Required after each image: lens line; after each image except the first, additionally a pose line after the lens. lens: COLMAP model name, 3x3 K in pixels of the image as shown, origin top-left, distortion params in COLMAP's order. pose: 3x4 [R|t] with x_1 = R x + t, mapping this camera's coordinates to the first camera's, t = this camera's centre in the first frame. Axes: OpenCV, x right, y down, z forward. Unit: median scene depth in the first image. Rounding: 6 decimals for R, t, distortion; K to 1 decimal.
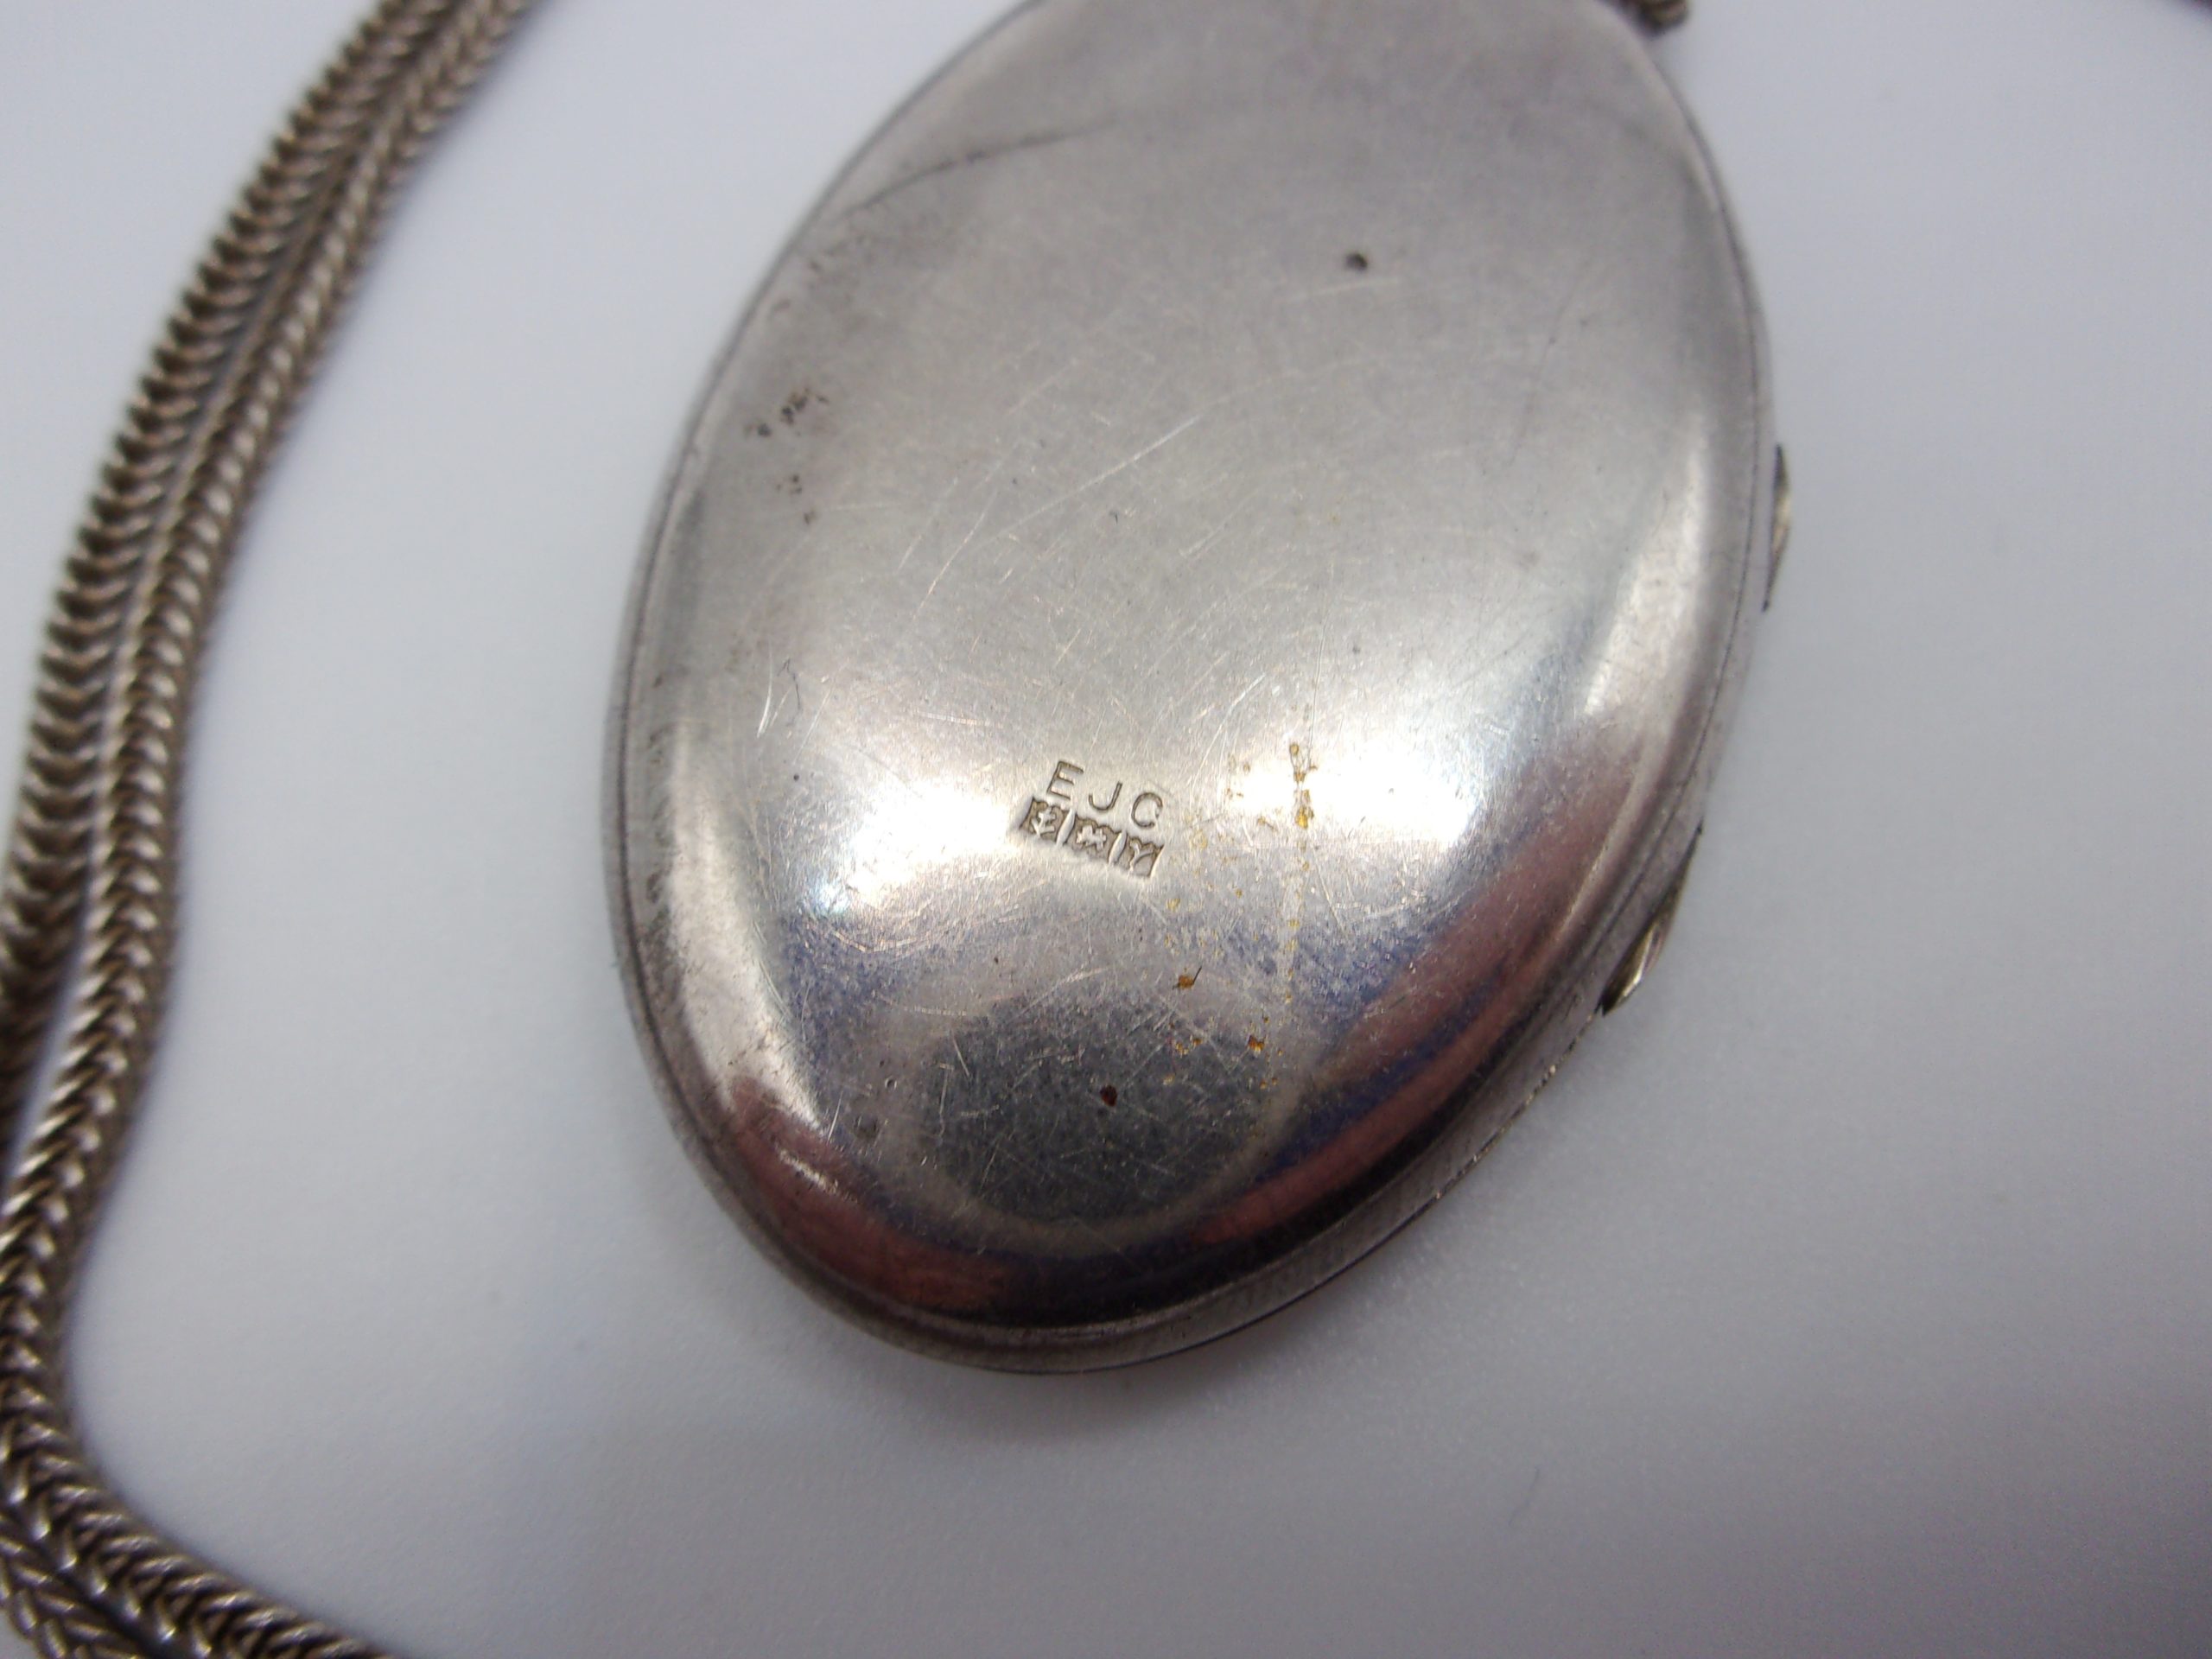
lens RADIAL K [[1792.5, 0, 1108.2], [0, 1792.5, 883.8], [0, 0, 1]] dist [-0.006618, -0.001664]
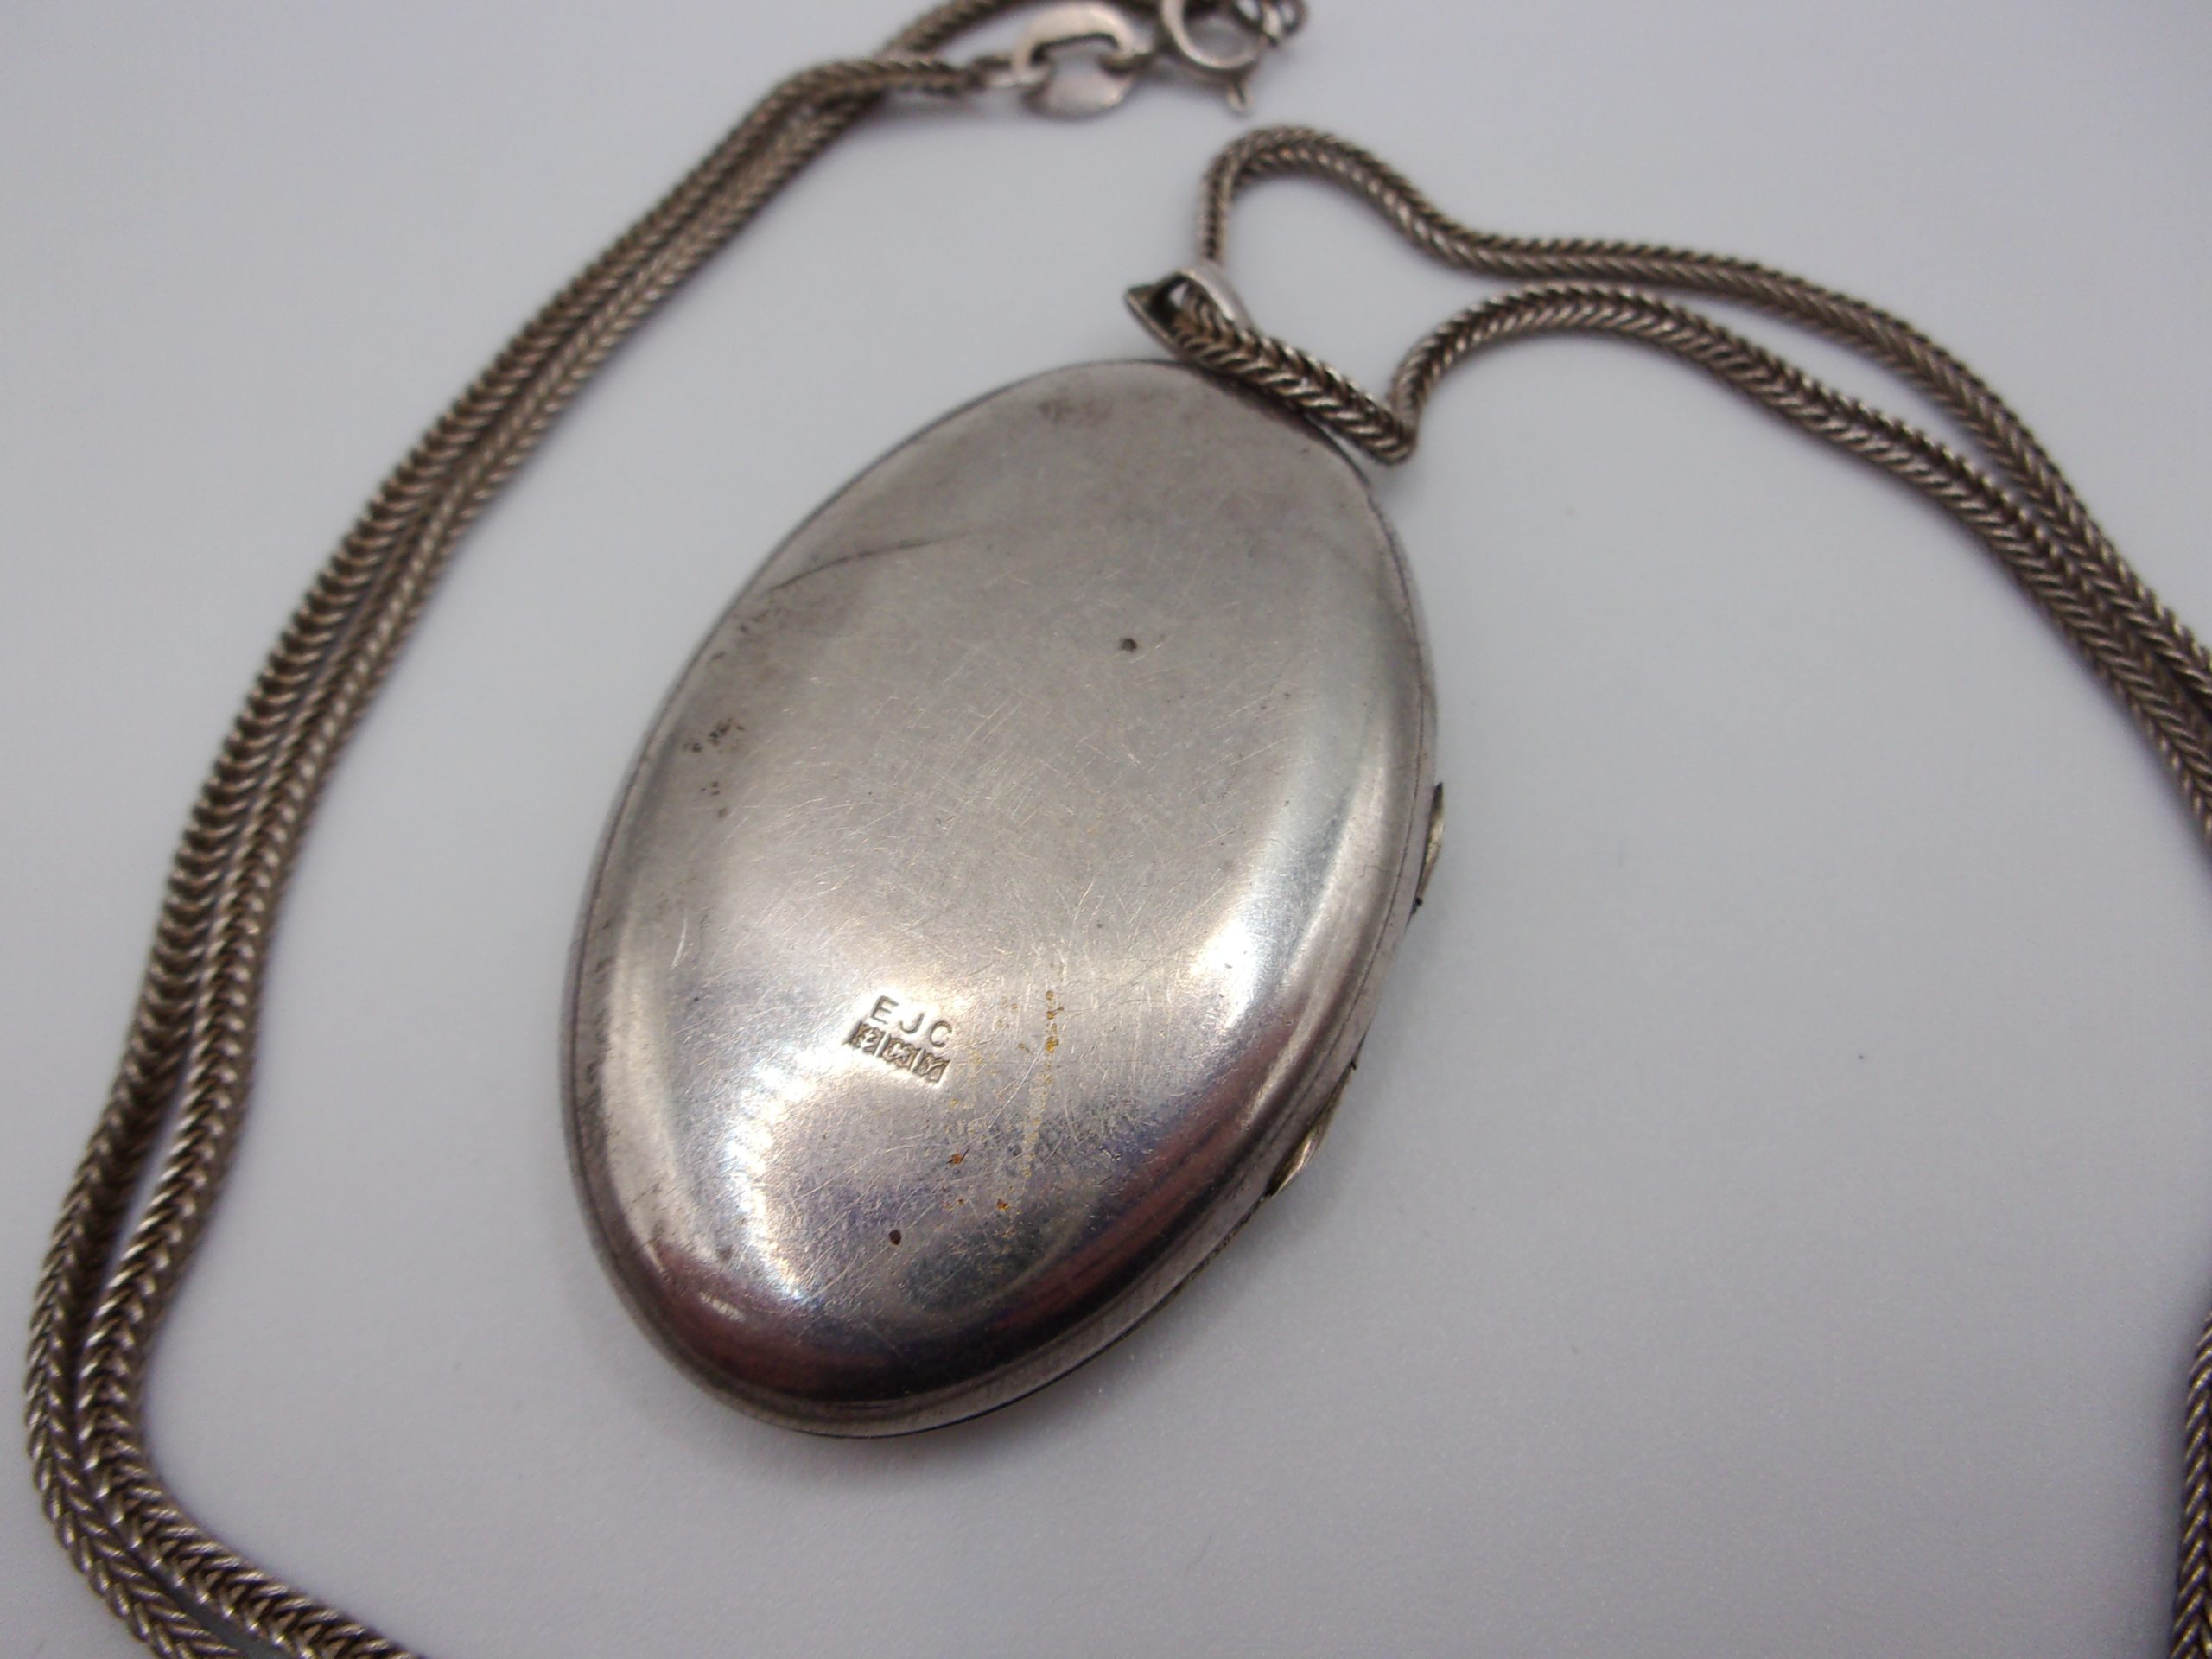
lens RADIAL K [[1792.5, 0, 1108.2], [0, 1792.5, 883.8], [0, 0, 1]] dist [-0.006618, -0.001664]
pose [[0.998758, 0.044724, -0.021943, 0.162678], [-0.046548, 0.994740, -0.091240, -0.033115], [0.017747, 0.092148, 0.995587, -0.376589]]
